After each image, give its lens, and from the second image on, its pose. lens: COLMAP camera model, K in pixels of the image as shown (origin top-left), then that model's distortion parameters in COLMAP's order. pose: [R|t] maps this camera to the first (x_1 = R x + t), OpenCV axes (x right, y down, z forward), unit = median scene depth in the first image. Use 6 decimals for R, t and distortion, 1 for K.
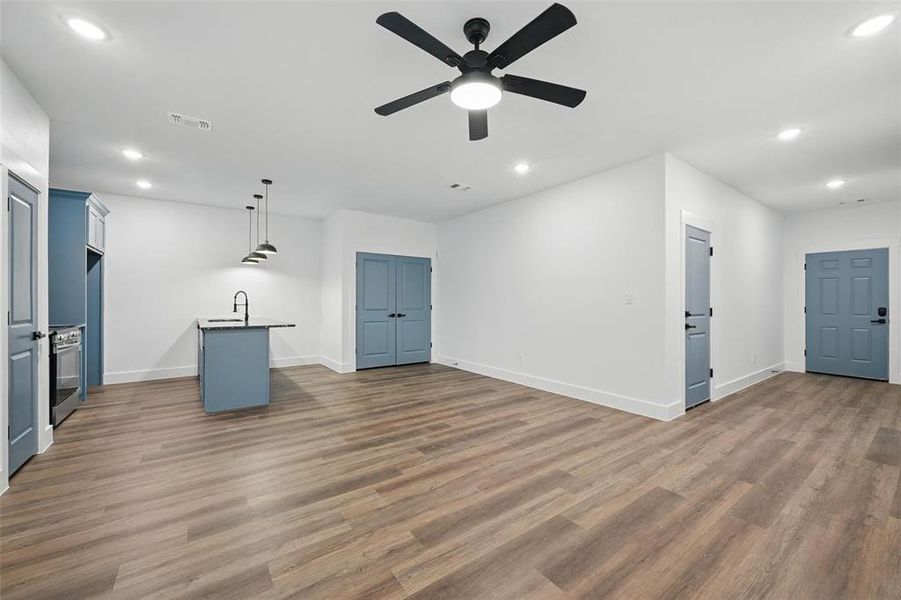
lens RADIAL K [[354.5, 0, 450.9], [0, 354.5, 304.7], [0, 0, 1]] dist [0.002838, -0.000476]
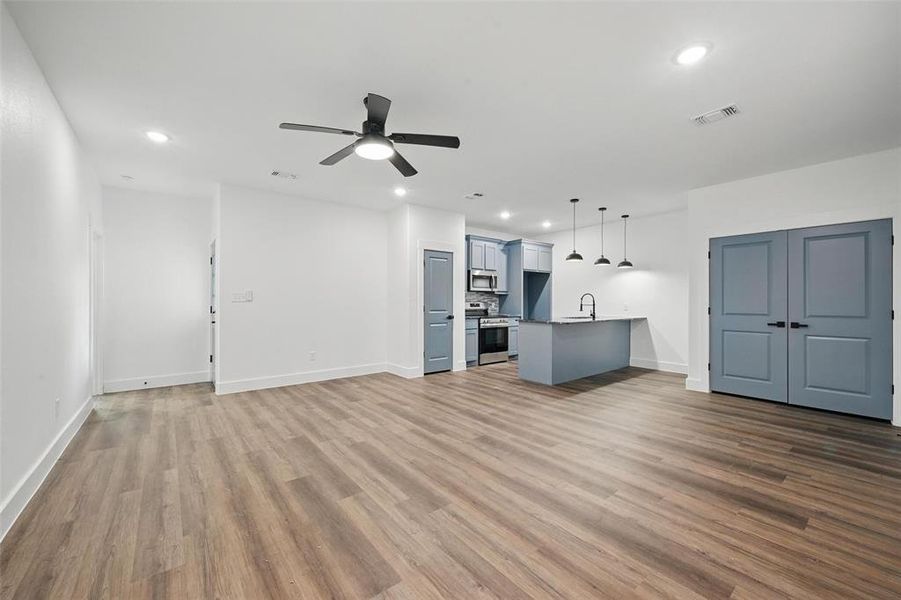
lens RADIAL K [[354.5, 0, 452.1], [0, 354.5, 302.2], [0, 0, 1]] dist [0.002838, -0.000476]
pose [[0.057935, -0.001626, -0.998319, 0.995738], [-0.012471, 0.999919, -0.002353, -0.002472], [0.998242, 0.012587, 0.057910, 0.836991]]
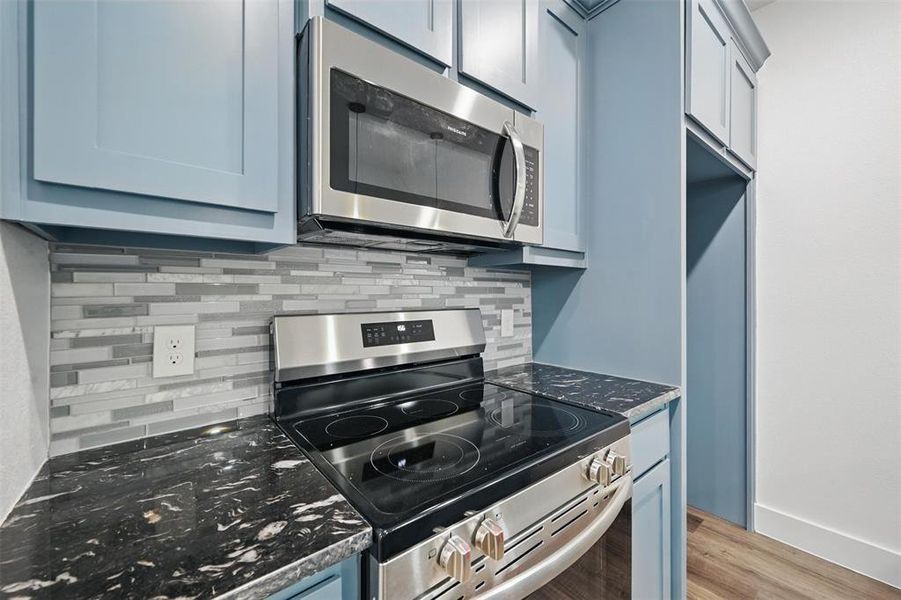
lens RADIAL K [[354.5, 0, 444.9], [0, 354.5, 291.0], [0, 0, 1]] dist [0.002838, -0.000476]
pose [[0.049907, -0.010945, -0.998694, -1.111174], [-0.006450, 0.999916, -0.011281, -0.031698], [0.998733, 0.007005, 0.049832, 1.176754]]
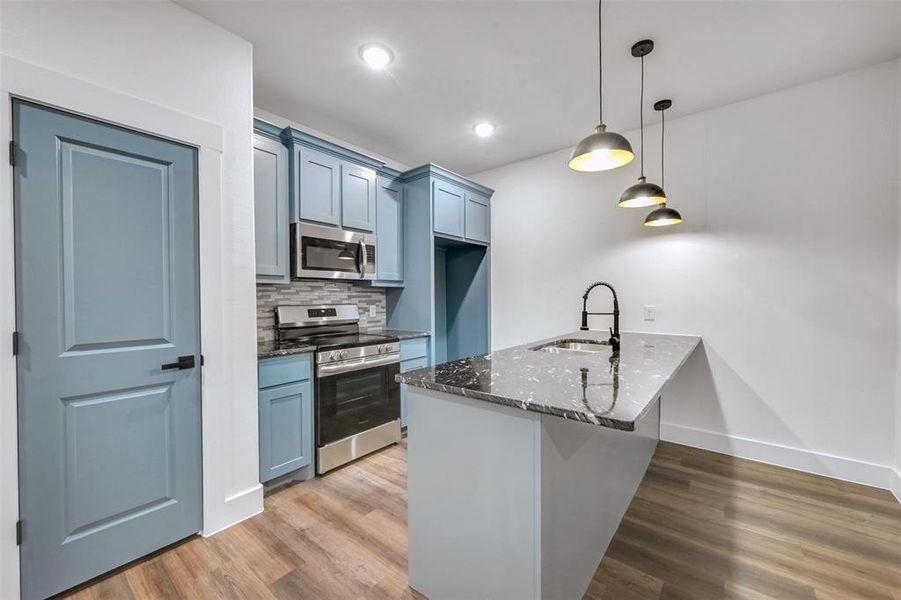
lens RADIAL K [[354.5, 0, 450.3], [0, 354.5, 300.5], [0, 0, 1]] dist [0.002838, -0.000476]
pose [[0.266184, 0.004526, -0.963912, -0.380086], [-0.001790, 0.999990, 0.004201, -0.031325], [0.963920, 0.000607, 0.266190, 1.233437]]
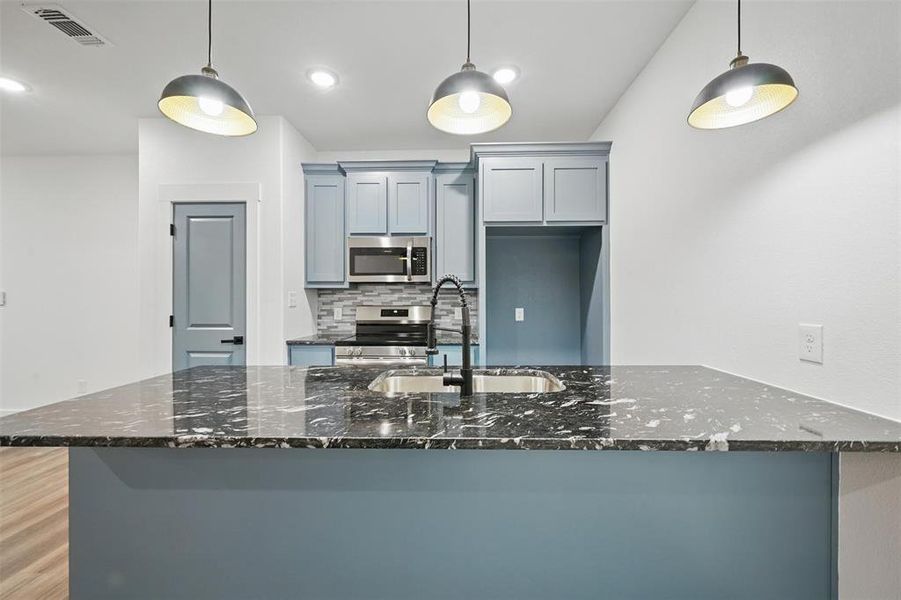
lens RADIAL K [[354.5, 0, 452.3], [0, 354.5, 299.3], [0, 0, 1]] dist [0.002838, -0.000476]
pose [[-0.604520, -0.001814, -0.796588, -0.684486], [-0.007958, 0.999961, 0.003762, -0.040671], [0.796550, 0.008613, -0.604511, 2.022931]]
